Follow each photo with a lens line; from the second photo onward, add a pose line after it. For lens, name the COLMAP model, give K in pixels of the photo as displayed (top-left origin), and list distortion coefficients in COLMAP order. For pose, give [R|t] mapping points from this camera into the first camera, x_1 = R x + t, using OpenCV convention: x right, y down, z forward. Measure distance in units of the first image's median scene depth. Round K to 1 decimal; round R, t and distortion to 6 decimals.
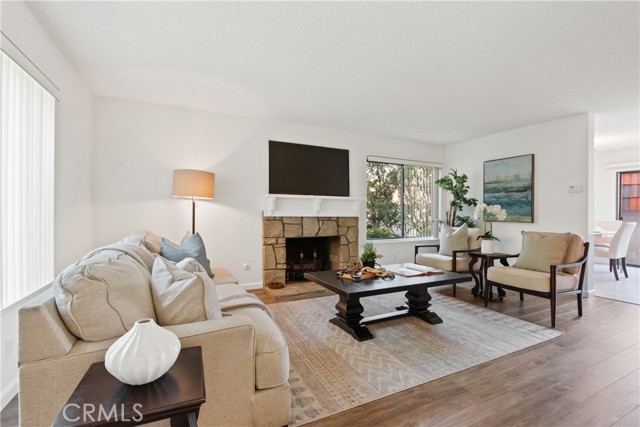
lens RADIAL K [[292.0, 0, 320.8], [0, 292.0, 212.7], [0, 0, 1]] dist [-0.000378, 0.000149]
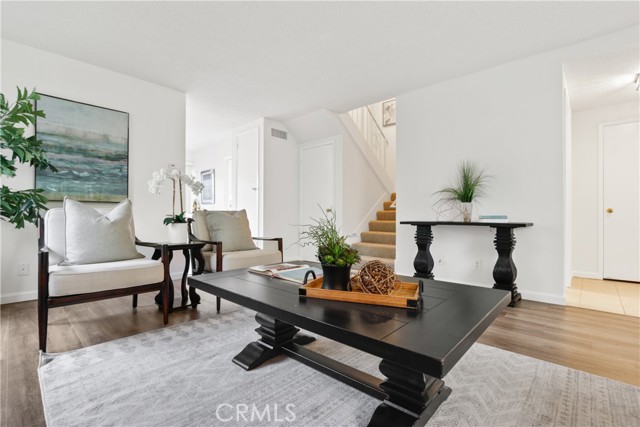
lens RADIAL K [[292.0, 0, 319.9], [0, 292.0, 215.6], [0, 0, 1]] dist [-0.000378, 0.000149]
pose [[-0.367315, -0.005864, 0.930078, -0.160250], [0.000060, 0.999980, 0.006329, 0.058594], [-0.930096, 0.002381, -0.367308, 0.792521]]
